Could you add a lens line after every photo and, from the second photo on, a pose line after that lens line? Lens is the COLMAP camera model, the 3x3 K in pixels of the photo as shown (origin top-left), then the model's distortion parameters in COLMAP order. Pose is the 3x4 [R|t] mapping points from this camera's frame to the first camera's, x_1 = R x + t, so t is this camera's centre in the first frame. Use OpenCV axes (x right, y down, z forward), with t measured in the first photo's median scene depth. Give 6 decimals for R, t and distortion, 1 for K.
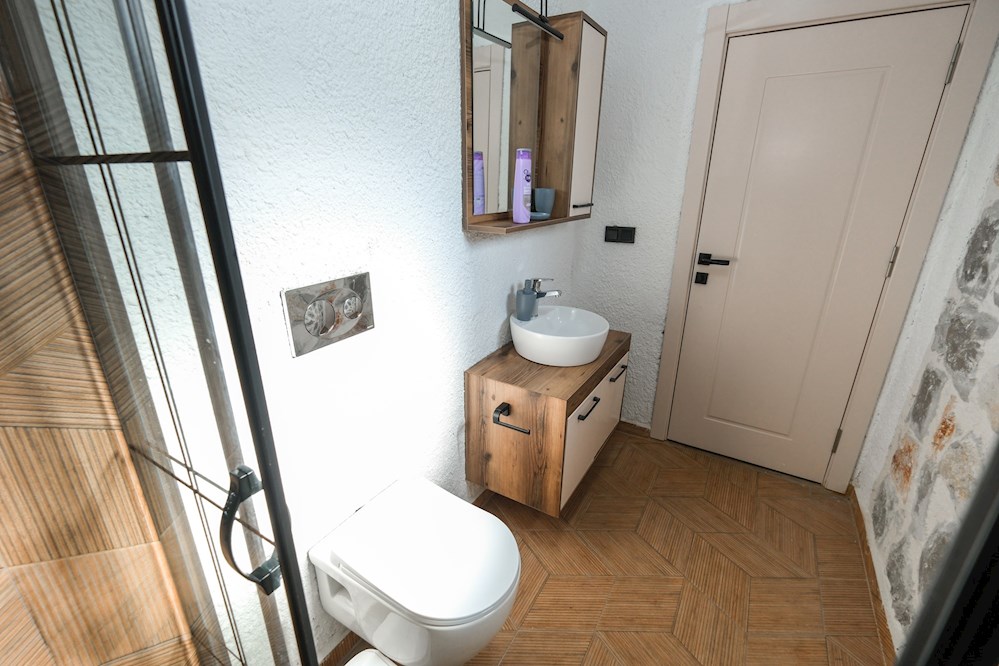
lens RADIAL K [[435.0, 0, 495.4], [0, 435.0, 335.6], [0, 0, 1]] dist [-0.002970, -0.000565]
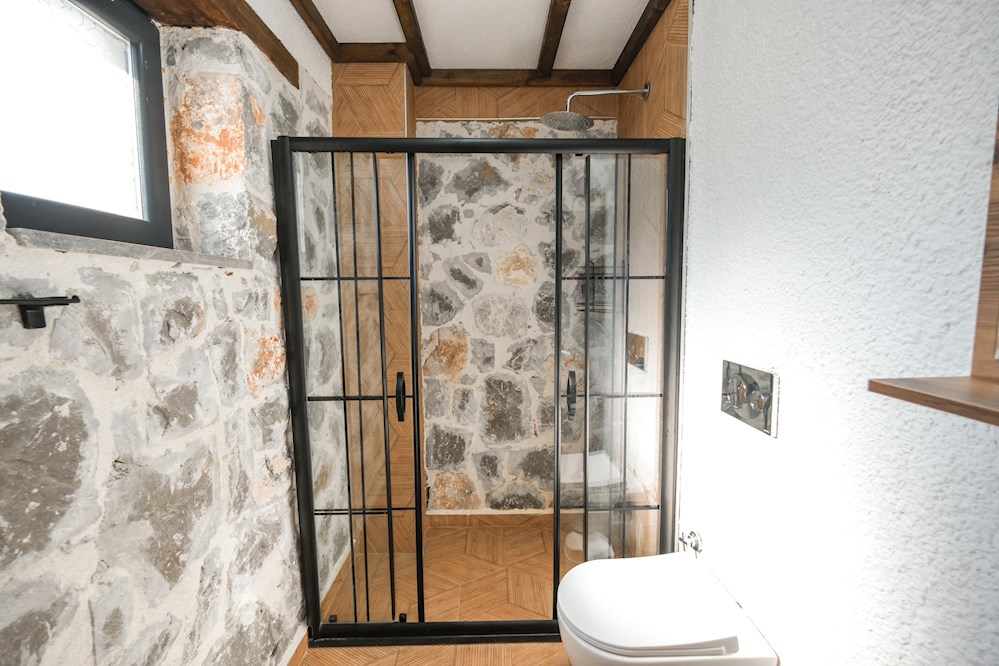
lens RADIAL K [[435.0, 0, 495.4], [0, 435.0, 335.6], [0, 0, 1]] dist [-0.002970, -0.000565]
pose [[-0.845200, 0.060730, -0.530989, 0.700112], [-0.173904, 0.908205, 0.380684, -0.469414], [0.505366, 0.414095, -0.757054, 1.357499]]
